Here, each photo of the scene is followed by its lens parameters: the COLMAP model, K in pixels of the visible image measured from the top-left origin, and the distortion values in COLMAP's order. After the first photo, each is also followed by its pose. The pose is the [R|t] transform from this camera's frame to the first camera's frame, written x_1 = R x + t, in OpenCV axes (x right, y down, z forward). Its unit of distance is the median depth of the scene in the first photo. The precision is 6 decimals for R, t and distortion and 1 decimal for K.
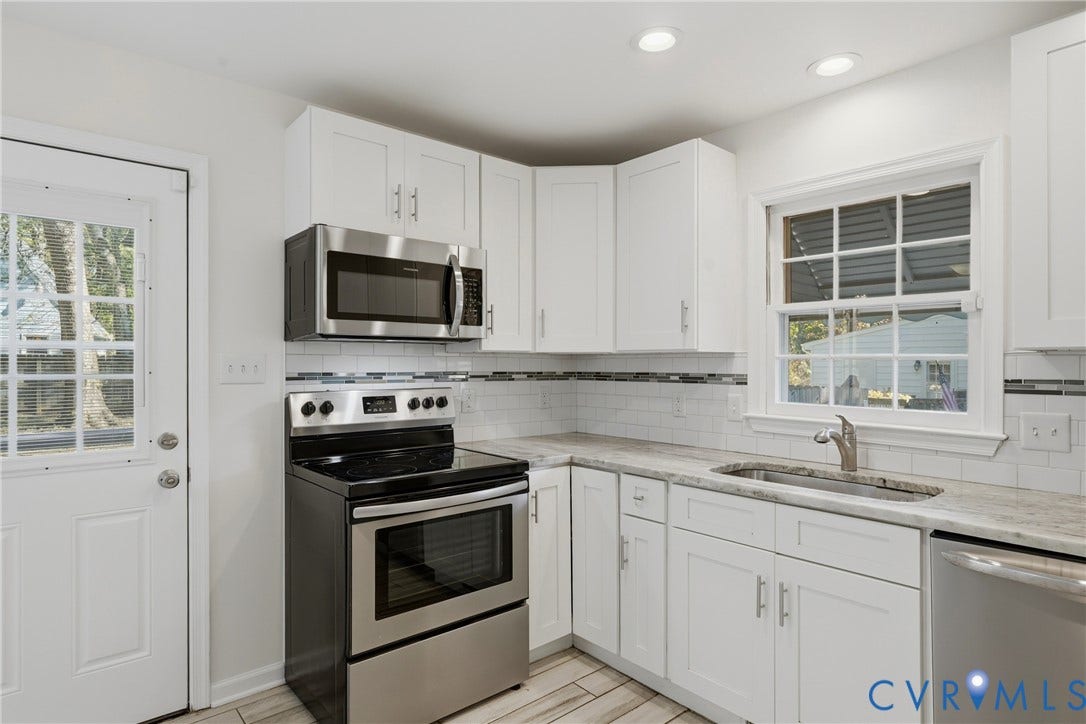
lens RADIAL K [[587.0, 0, 544.1], [0, 587.0, 360.8], [0, 0, 1]] dist [-0.005611, -0.002491]
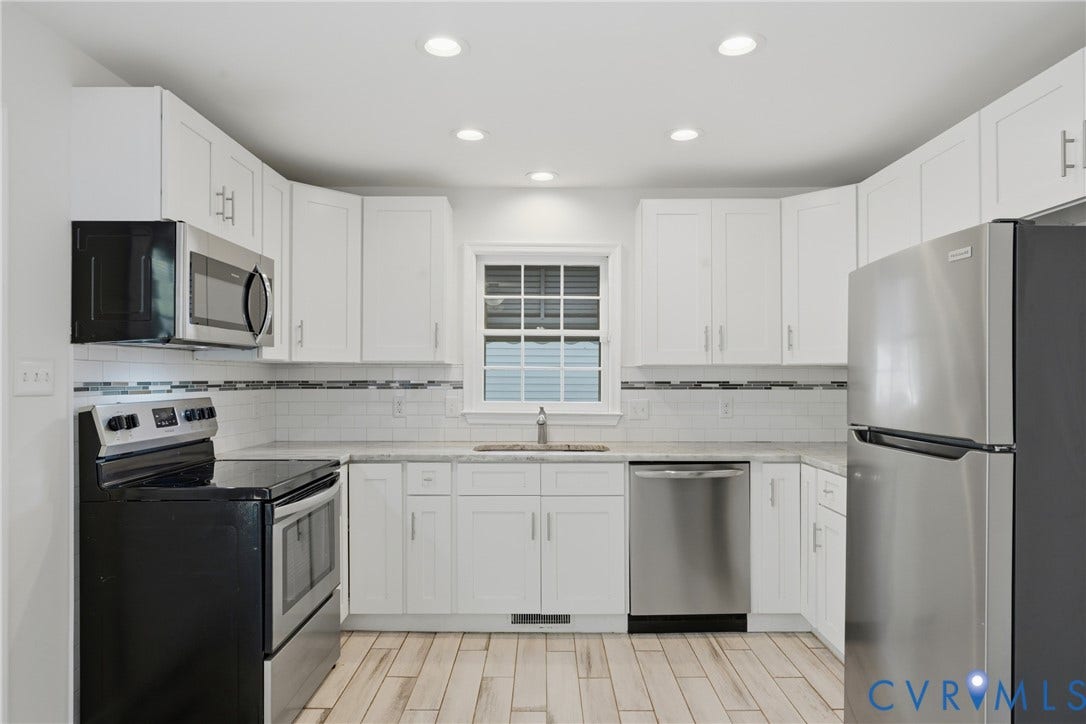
lens RADIAL K [[654.4, 0, 544.6], [0, 654.4, 365.8], [0, 0, 1]] dist [-0.007553, 0.001596]
pose [[0.654371, 0.010199, 0.756105, -0.672531], [-0.003718, 0.999940, -0.010271, 0.004296], [-0.756165, 0.003910, 0.654369, -0.097207]]
